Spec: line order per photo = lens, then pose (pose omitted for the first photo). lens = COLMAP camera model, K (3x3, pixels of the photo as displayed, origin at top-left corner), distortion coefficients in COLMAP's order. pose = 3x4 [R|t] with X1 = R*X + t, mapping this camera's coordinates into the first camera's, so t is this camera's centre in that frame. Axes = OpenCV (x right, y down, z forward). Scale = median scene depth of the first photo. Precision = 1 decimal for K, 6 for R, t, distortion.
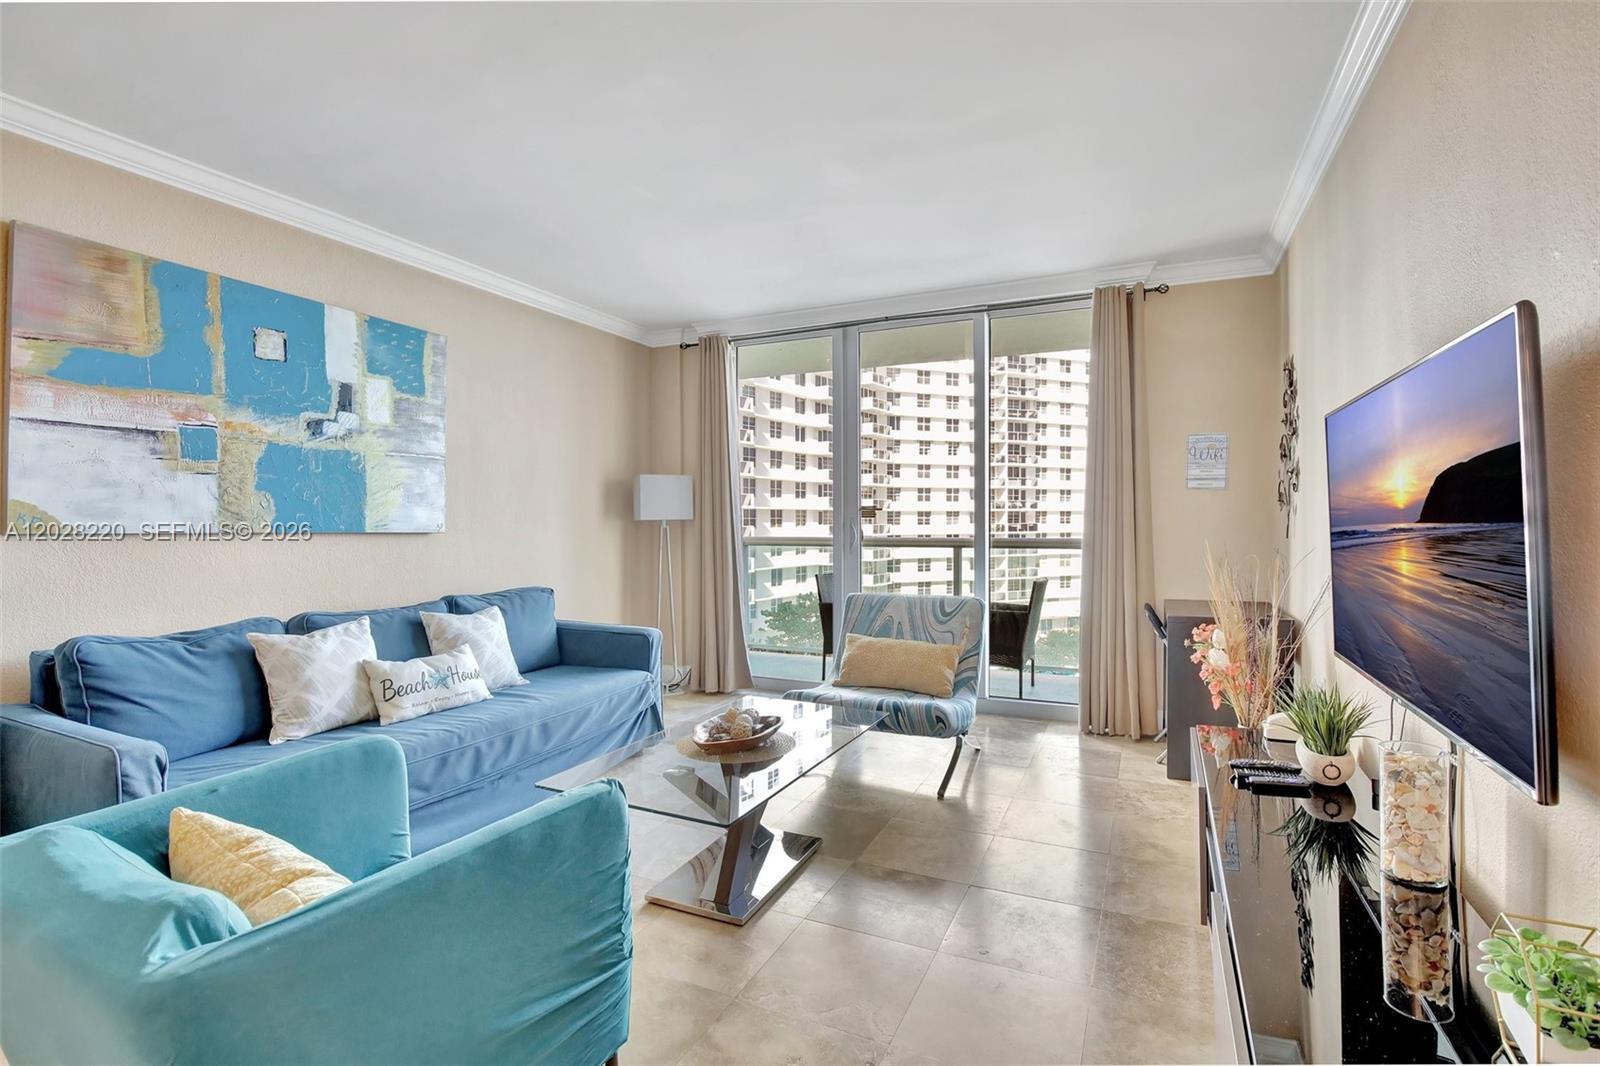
lens RADIAL K [[749.6, 0, 800.3], [0, 749.6, 527.5], [0, 0, 1]] dist [-0.006026, 0.000113]
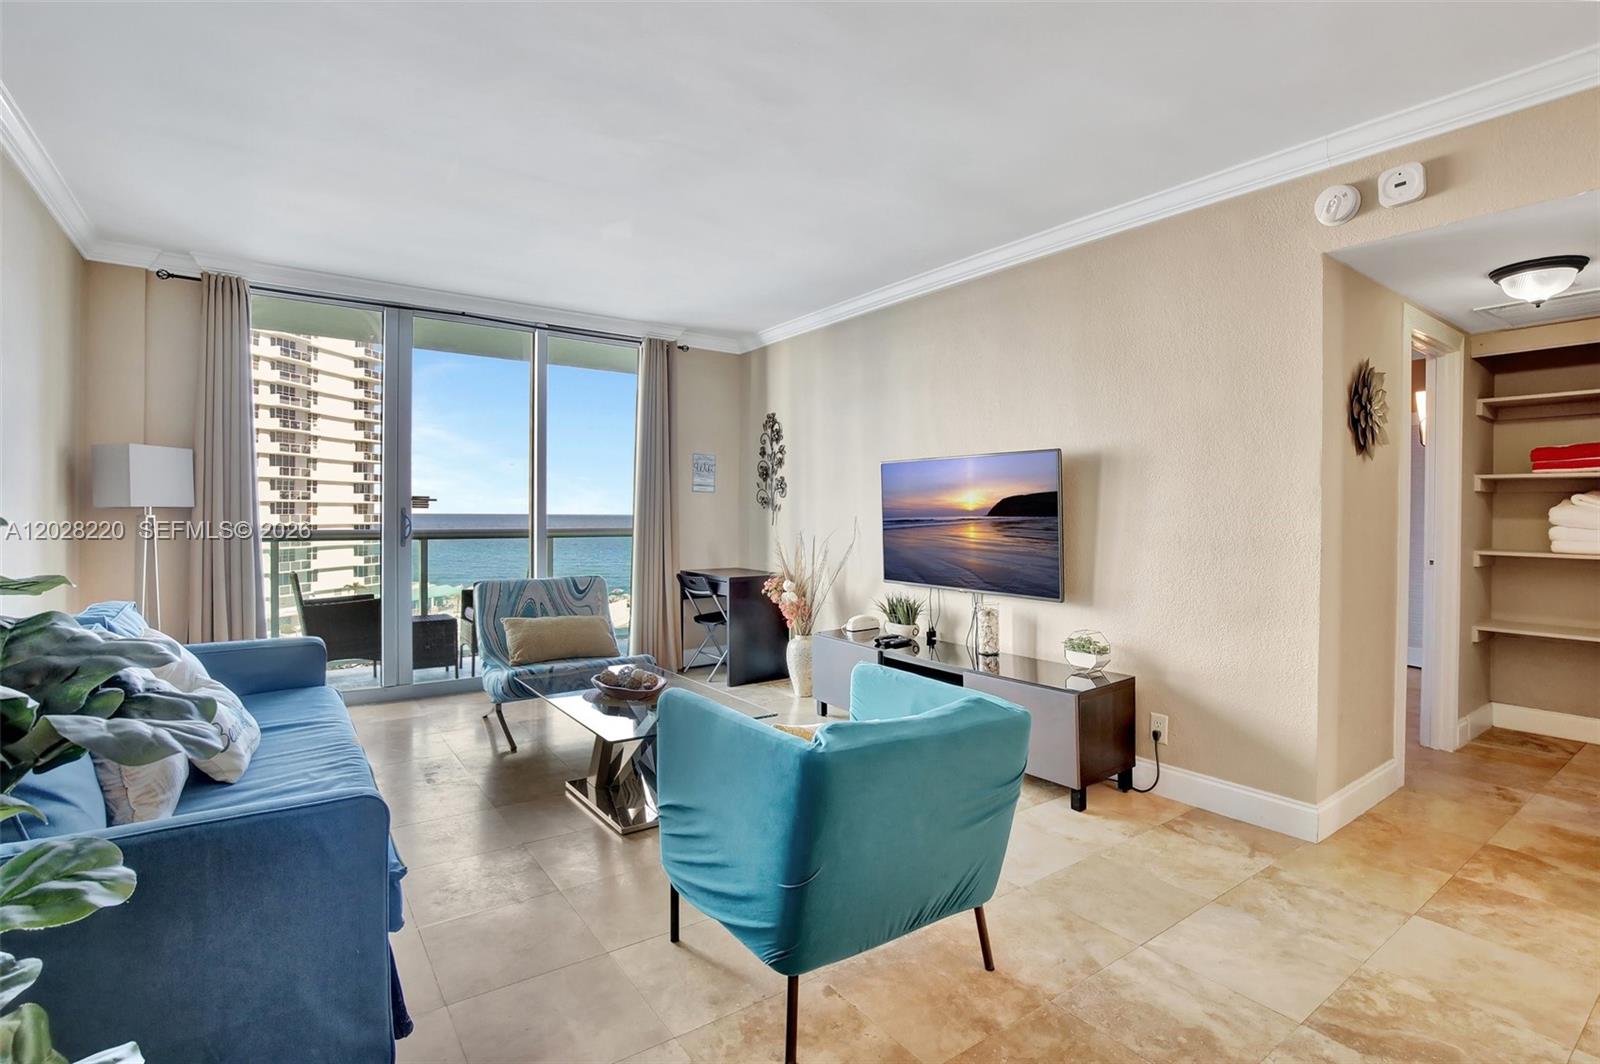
lens RADIAL K [[749.6, 0, 801.4], [0, 749.6, 519.4], [0, 0, 1]] dist [-0.006026, 0.000113]
pose [[0.503028, -0.000168, 0.864270, -0.622514], [-0.000915, 0.999999, 0.000727, 0.001098], [-0.864270, -0.001157, 0.503028, 0.099445]]
